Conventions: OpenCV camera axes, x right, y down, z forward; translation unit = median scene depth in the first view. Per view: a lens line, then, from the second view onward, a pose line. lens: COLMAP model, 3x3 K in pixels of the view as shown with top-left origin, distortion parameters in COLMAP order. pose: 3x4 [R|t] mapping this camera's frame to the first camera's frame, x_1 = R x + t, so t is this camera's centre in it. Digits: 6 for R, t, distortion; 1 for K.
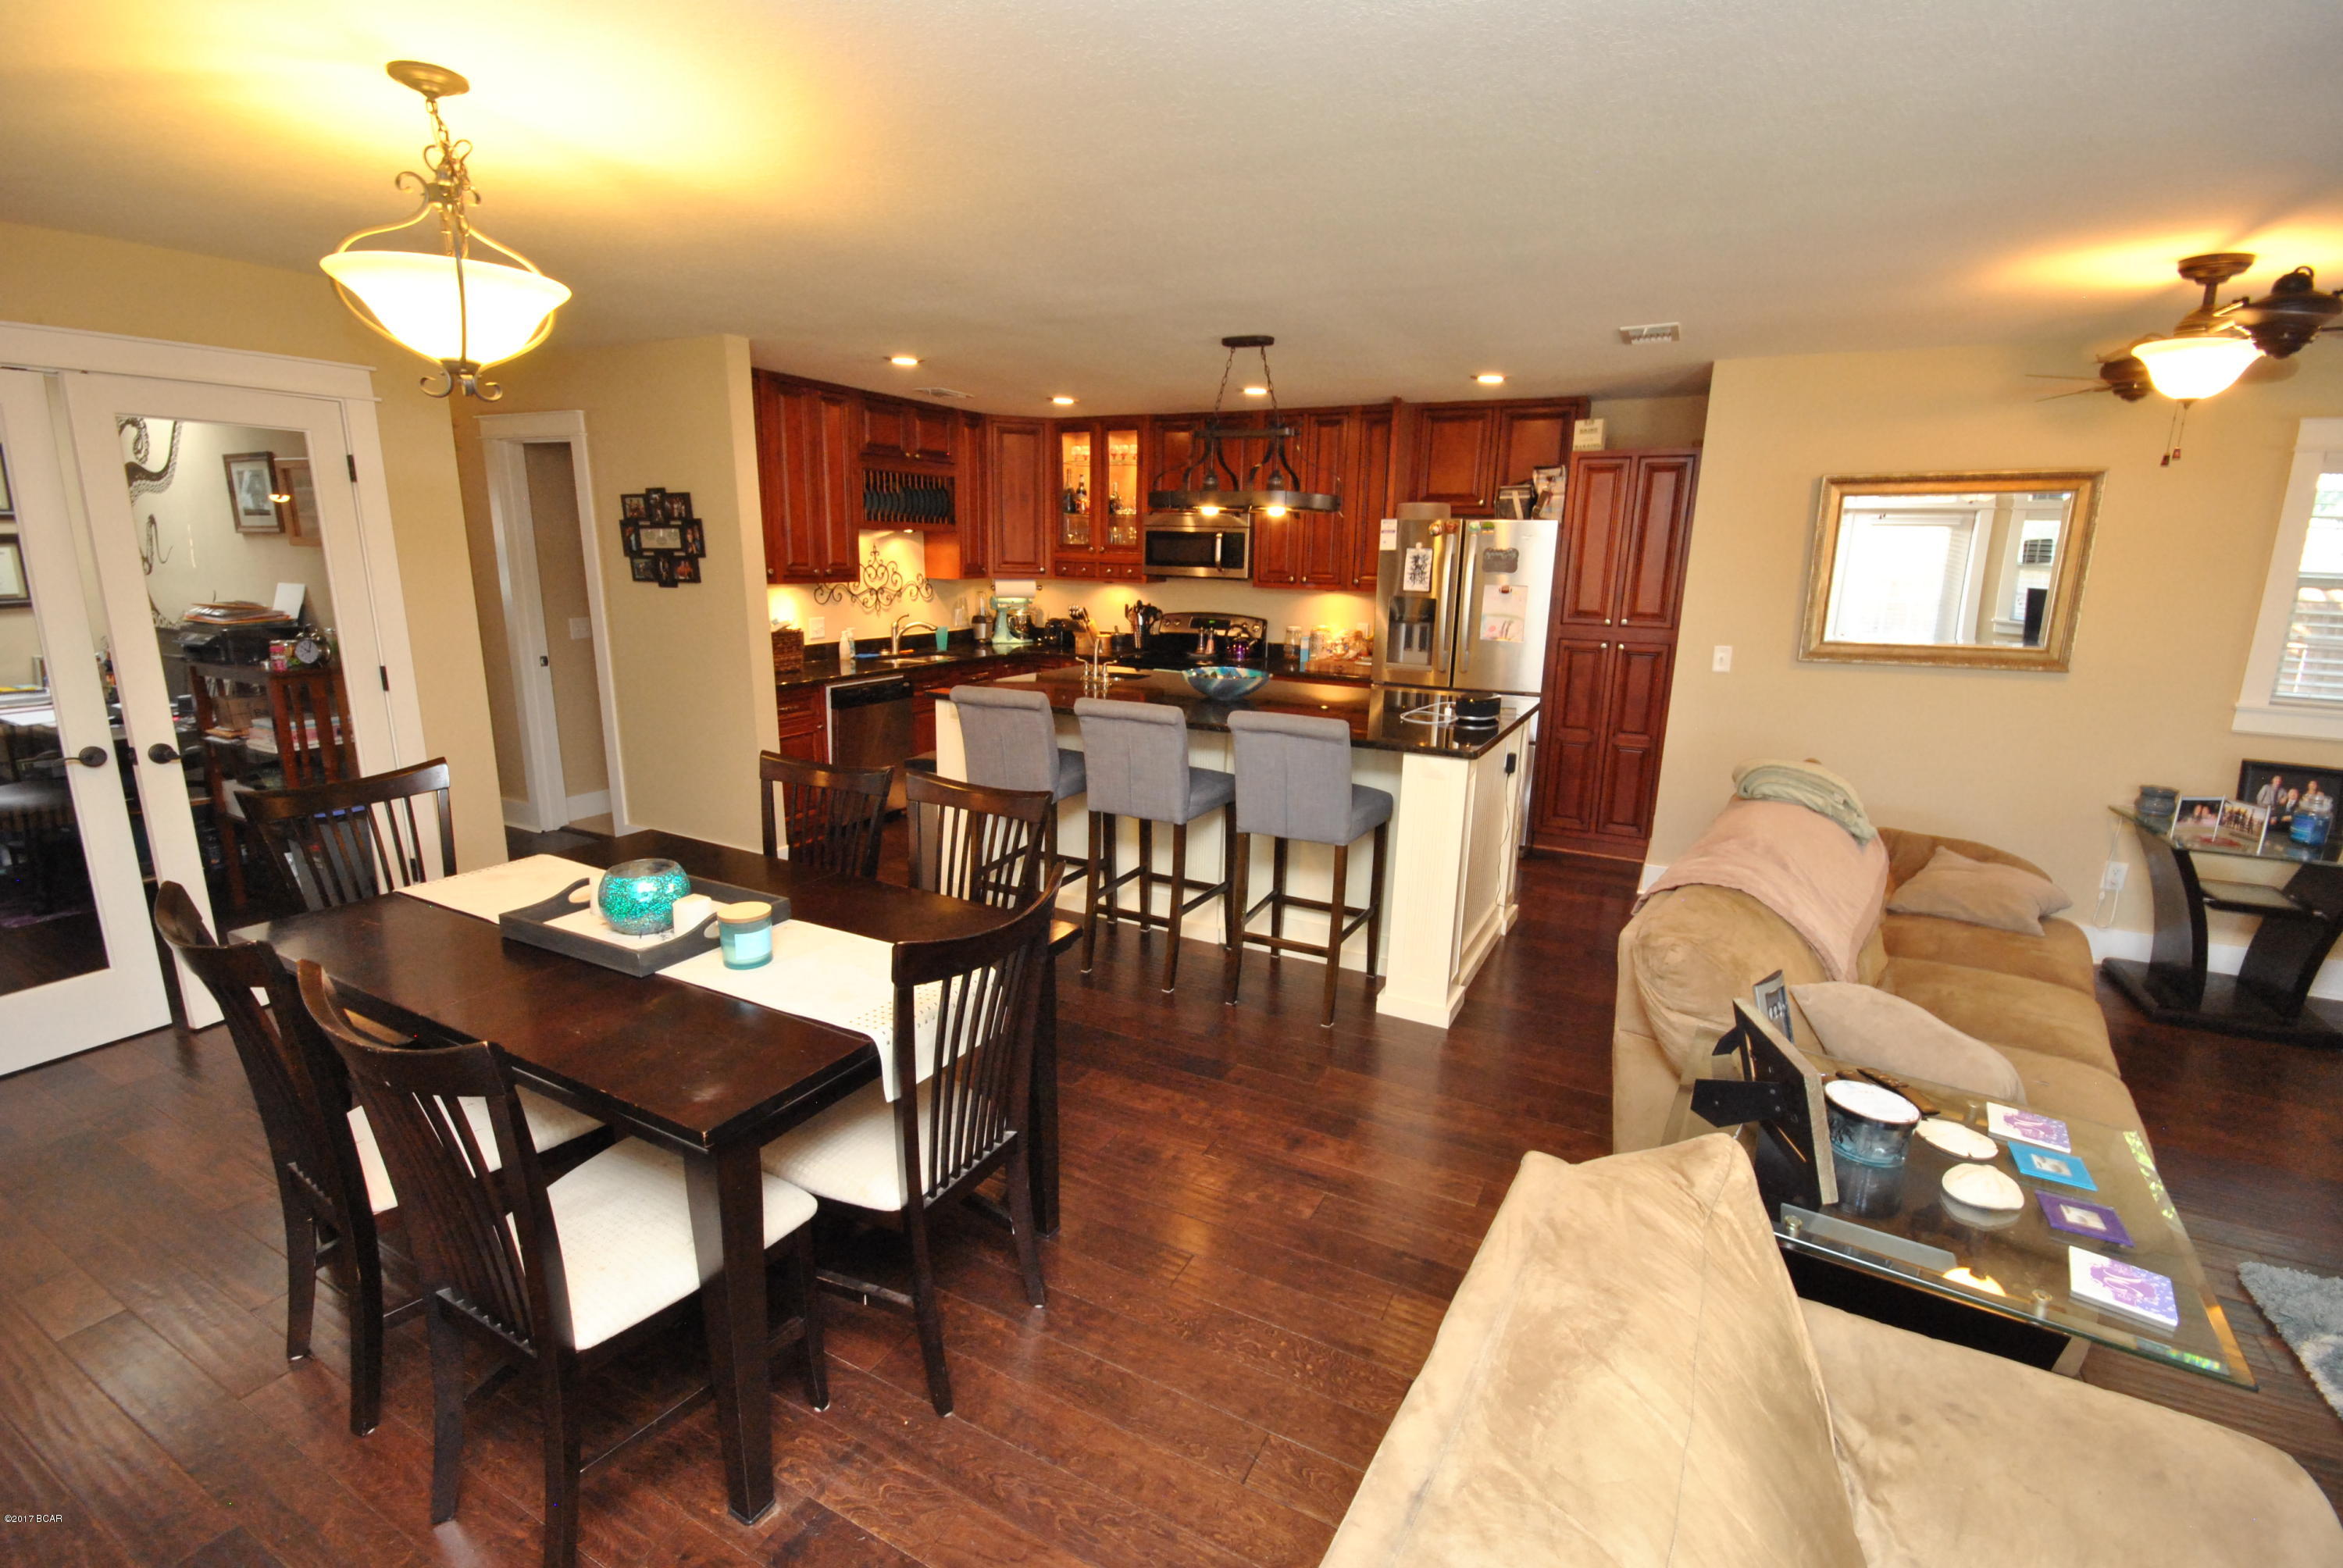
lens RADIAL K [[1038.7, 0, 1175.8], [0, 1038.7, 782.8], [0, 0, 1]] dist [-0.002543, -0.001136]
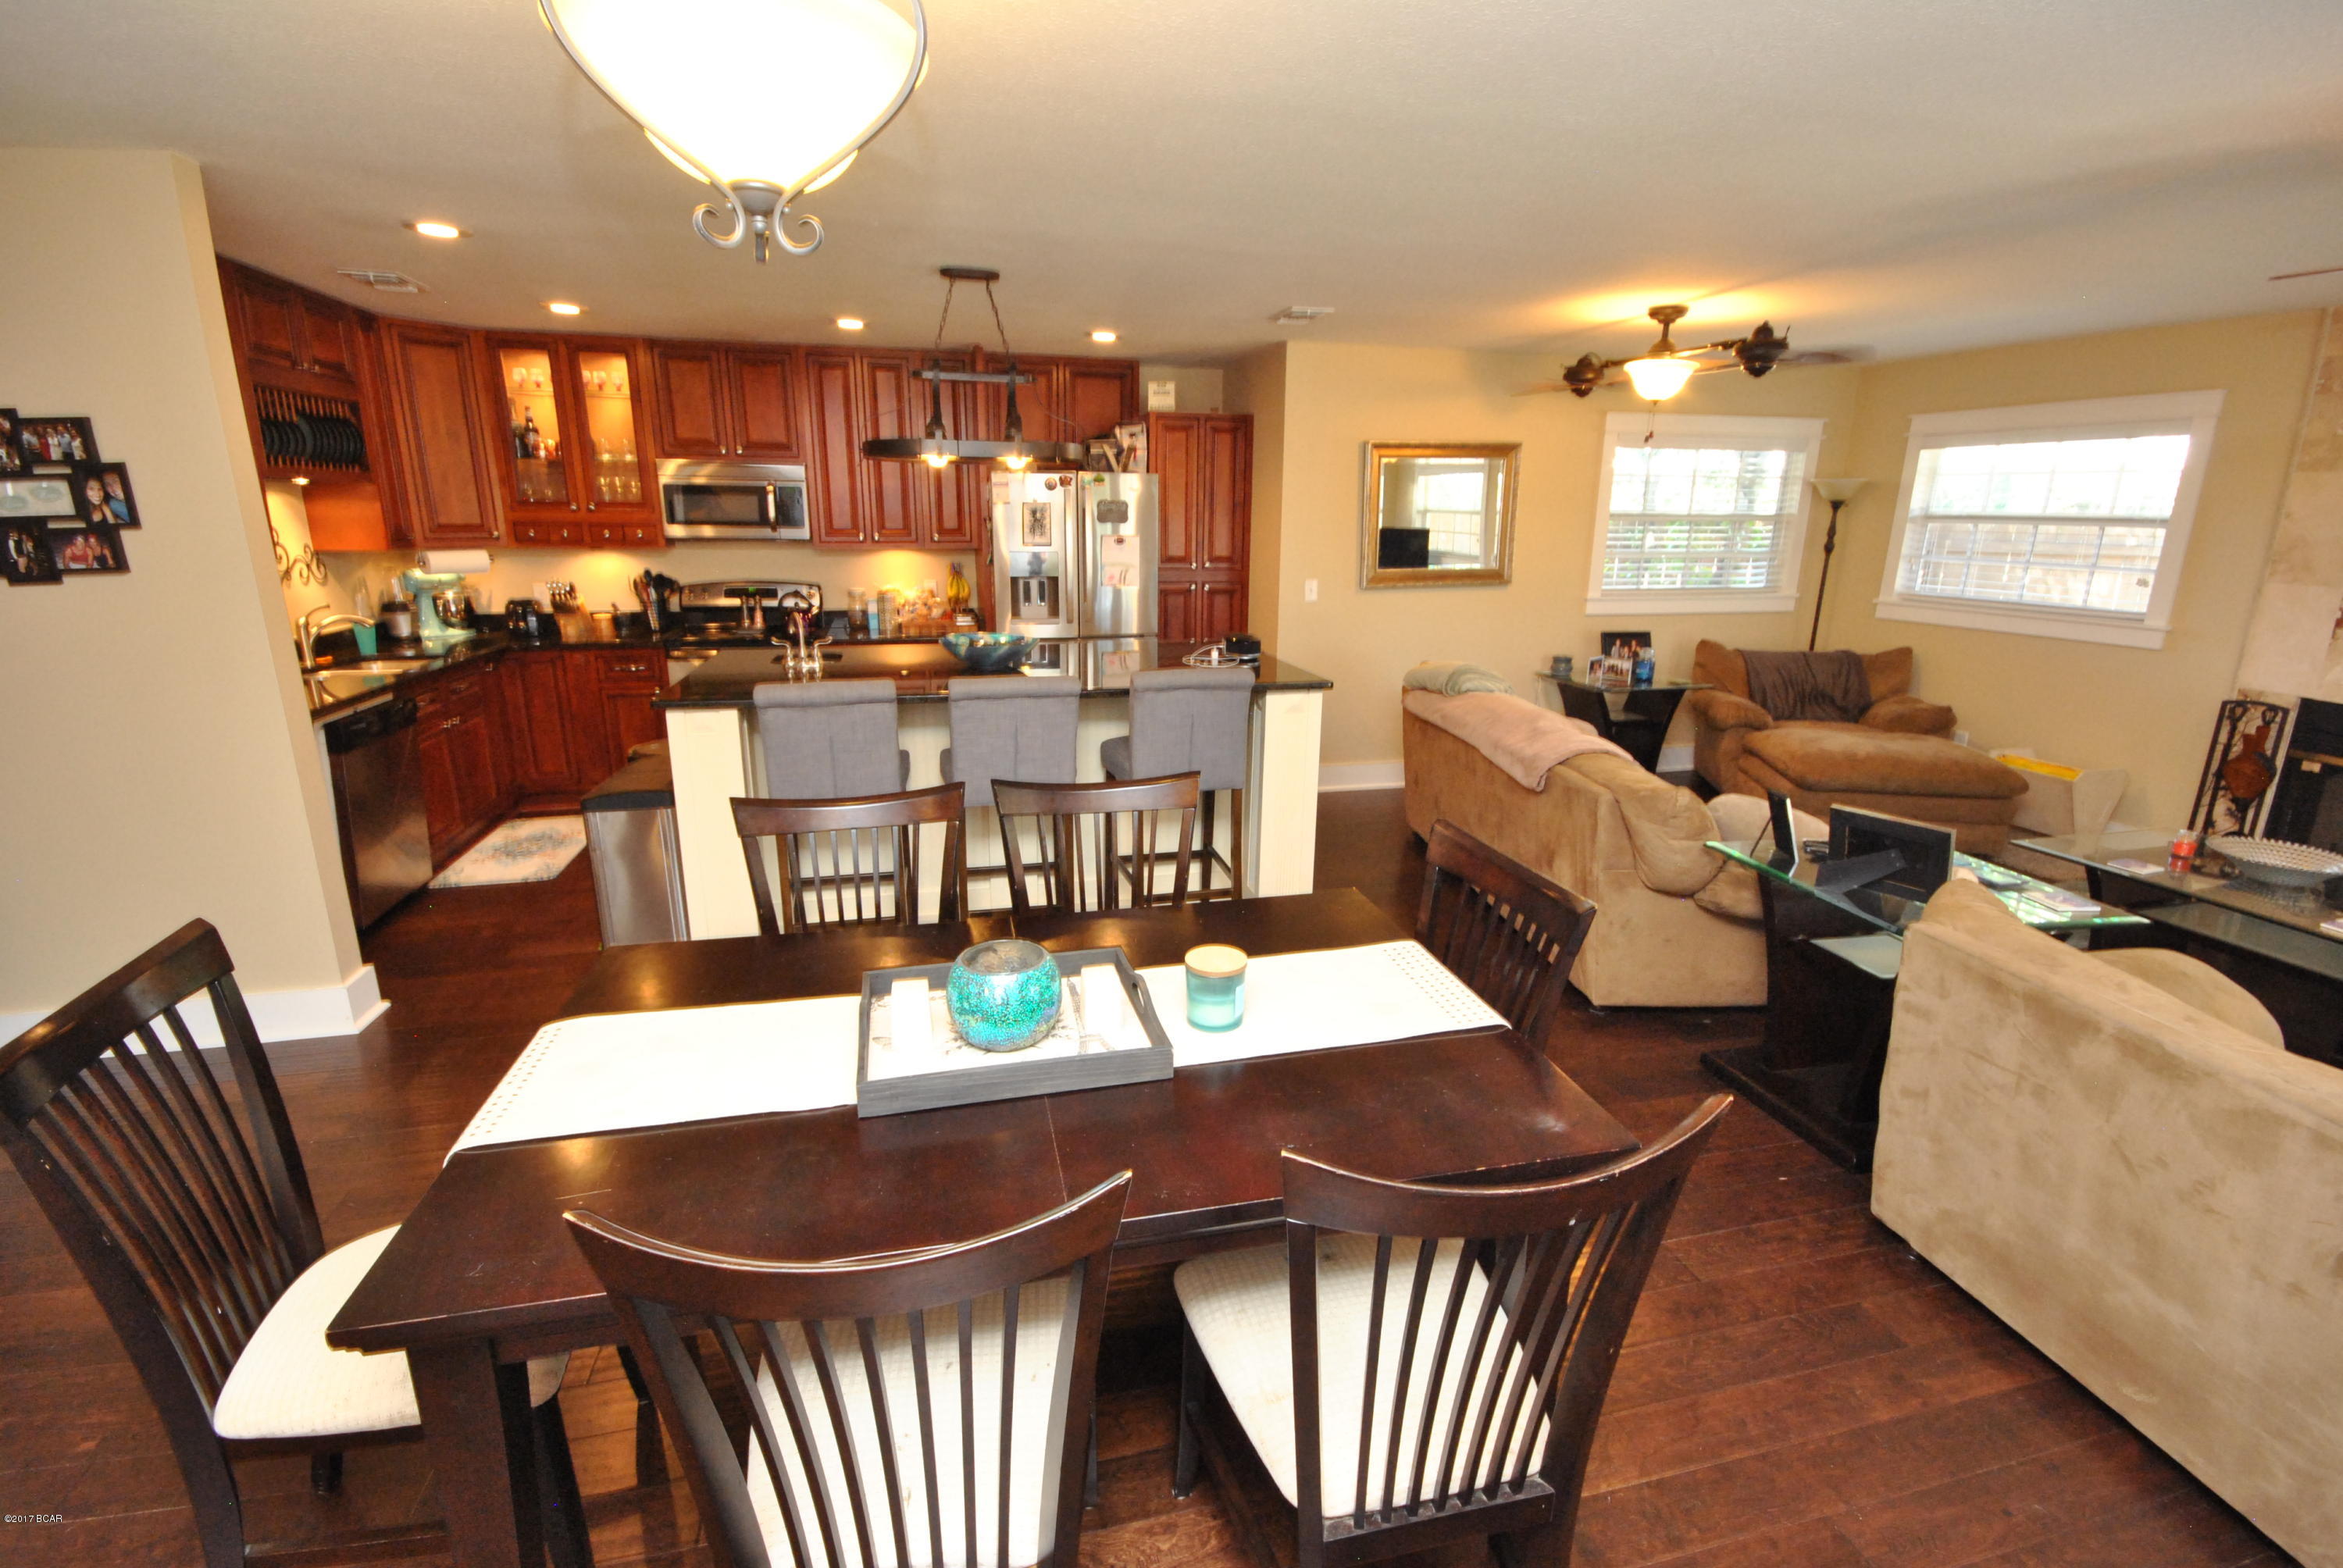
lens RADIAL K [[1039.3, 0, 1172.7], [0, 1039.3, 799.1], [0, 0, 1]] dist [0.002360, -0.000205]
pose [[0.750761, -0.191937, 0.632075, -0.350131], [0.153786, 0.981350, 0.115337, -0.037890], [-0.642424, 0.010614, 0.766276, 0.142762]]
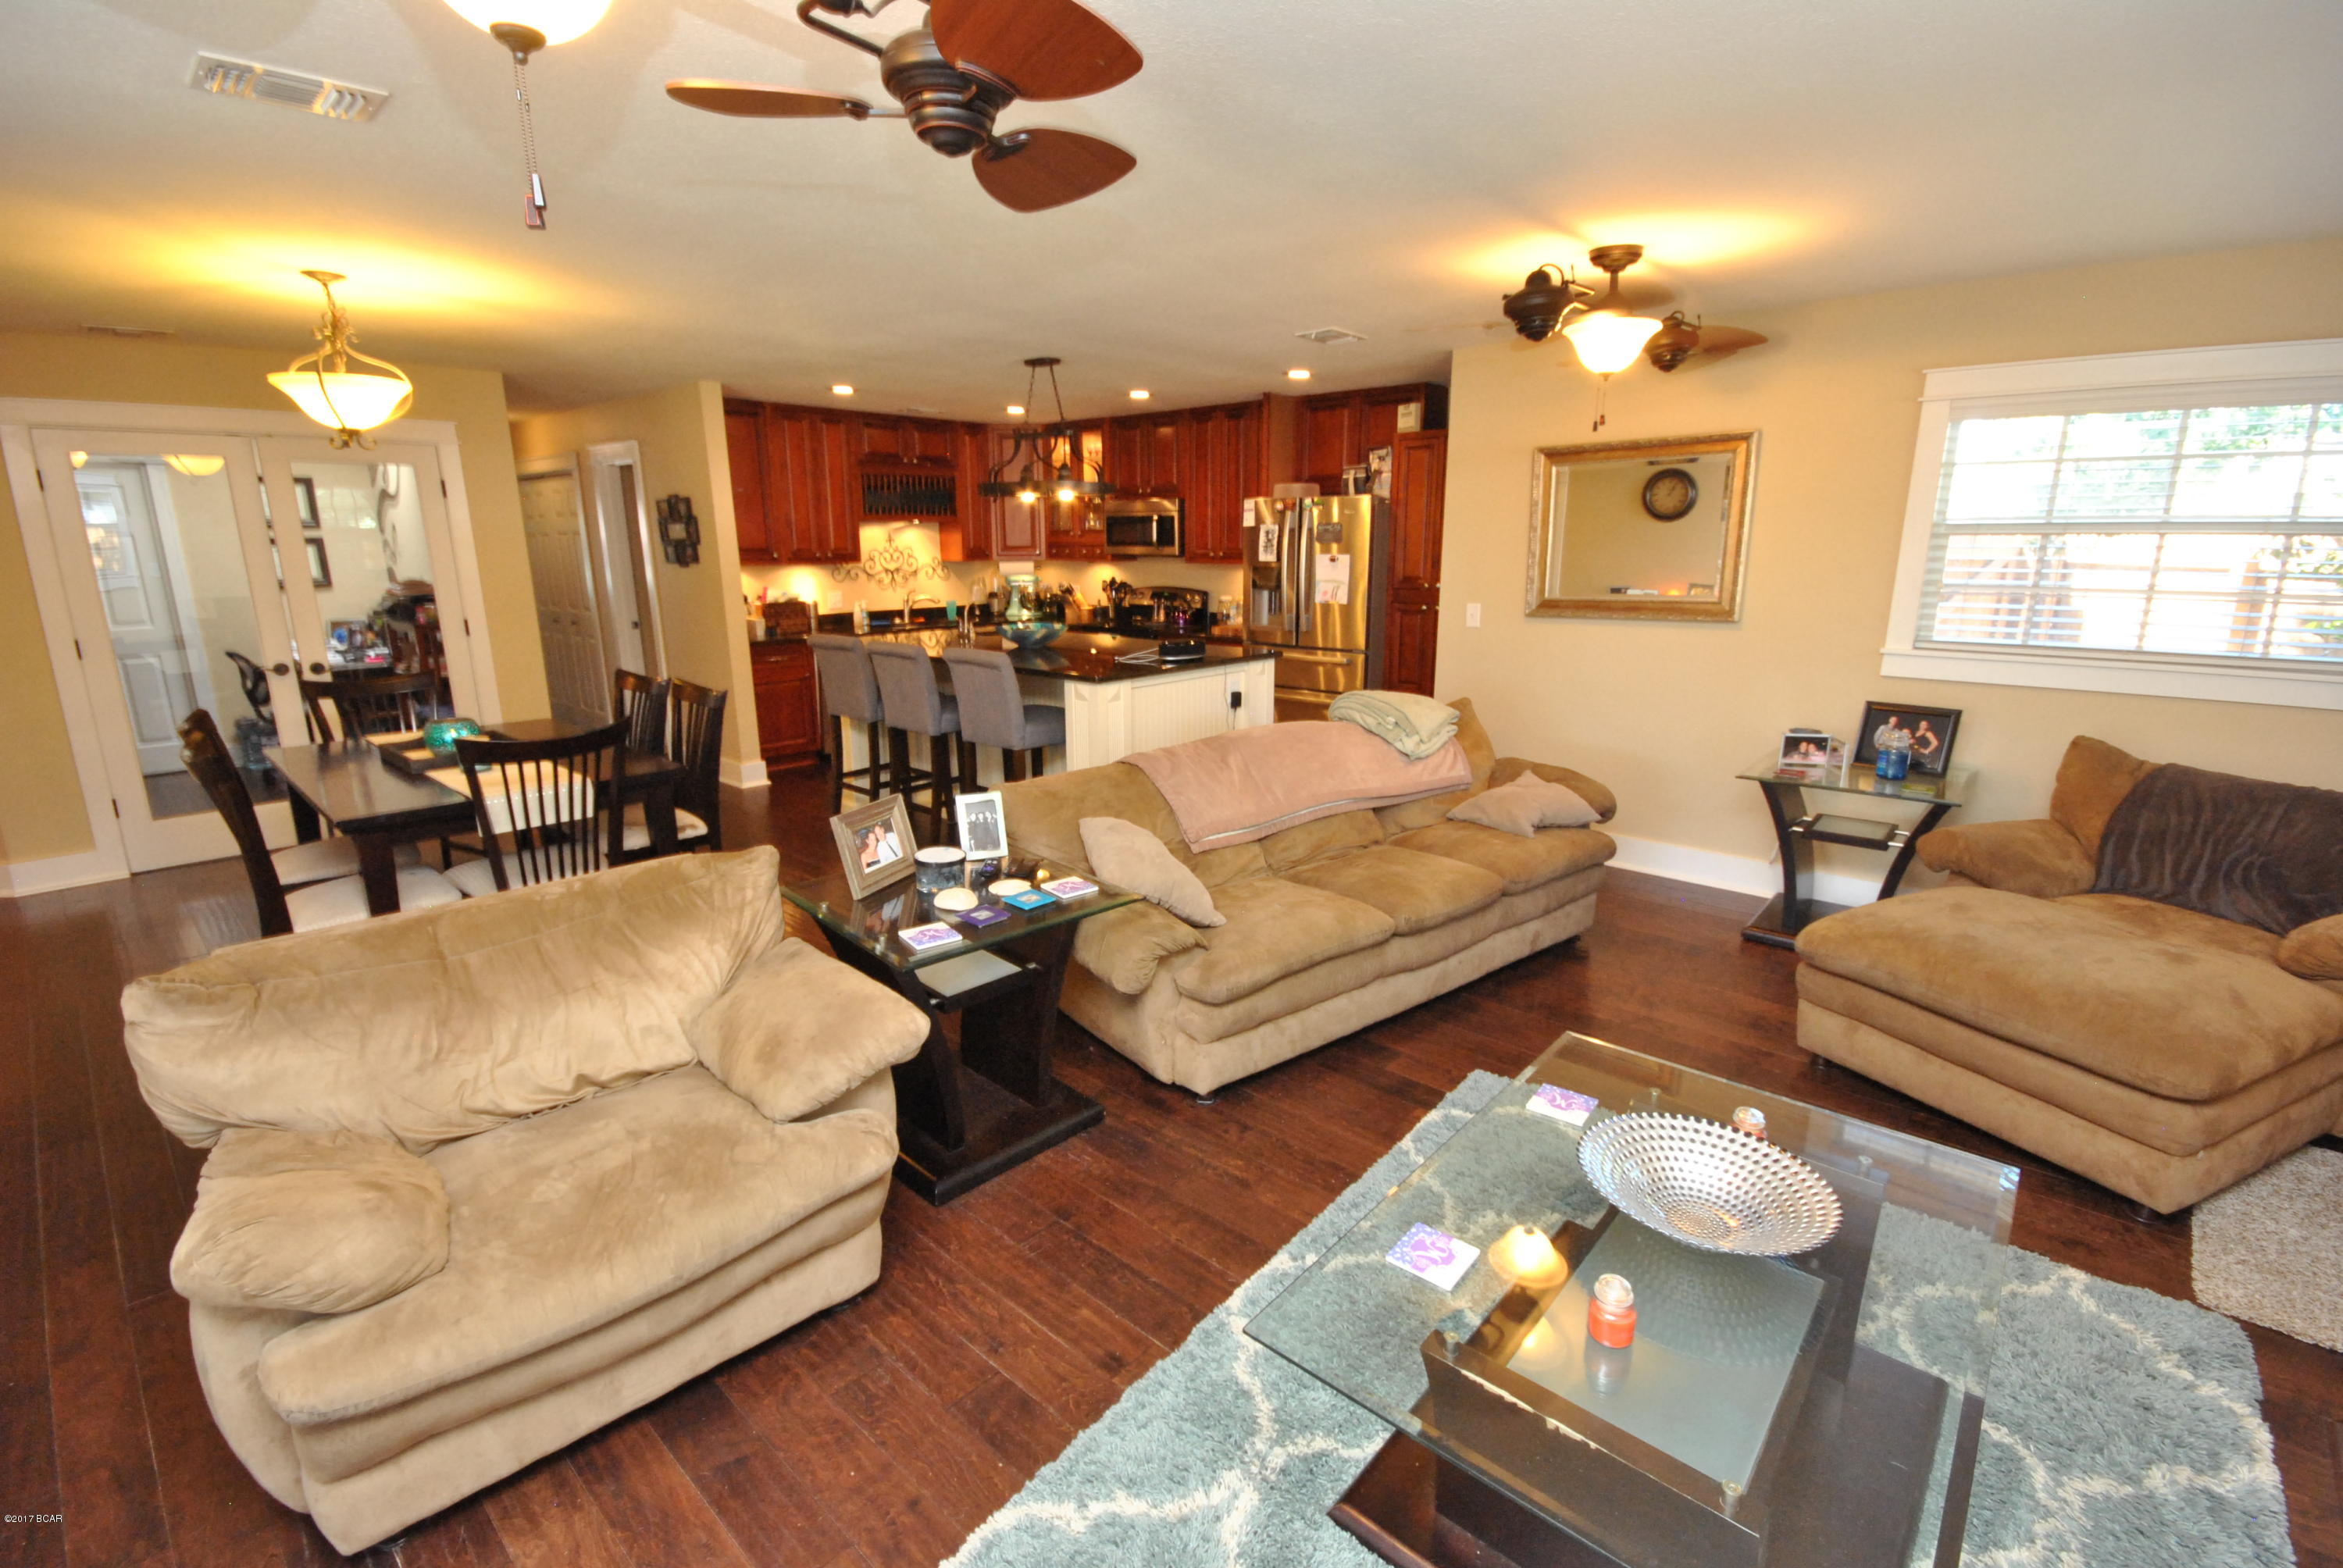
lens RADIAL K [[1038.7, 0, 1175.8], [0, 1038.7, 782.8], [0, 0, 1]] dist [-0.002543, -0.001136]
pose [[0.966663, 0.035836, -0.253532, 0.426244], [-0.034077, 0.999355, 0.011327, 0.049689], [0.253774, -0.002310, 0.967261, -0.134412]]
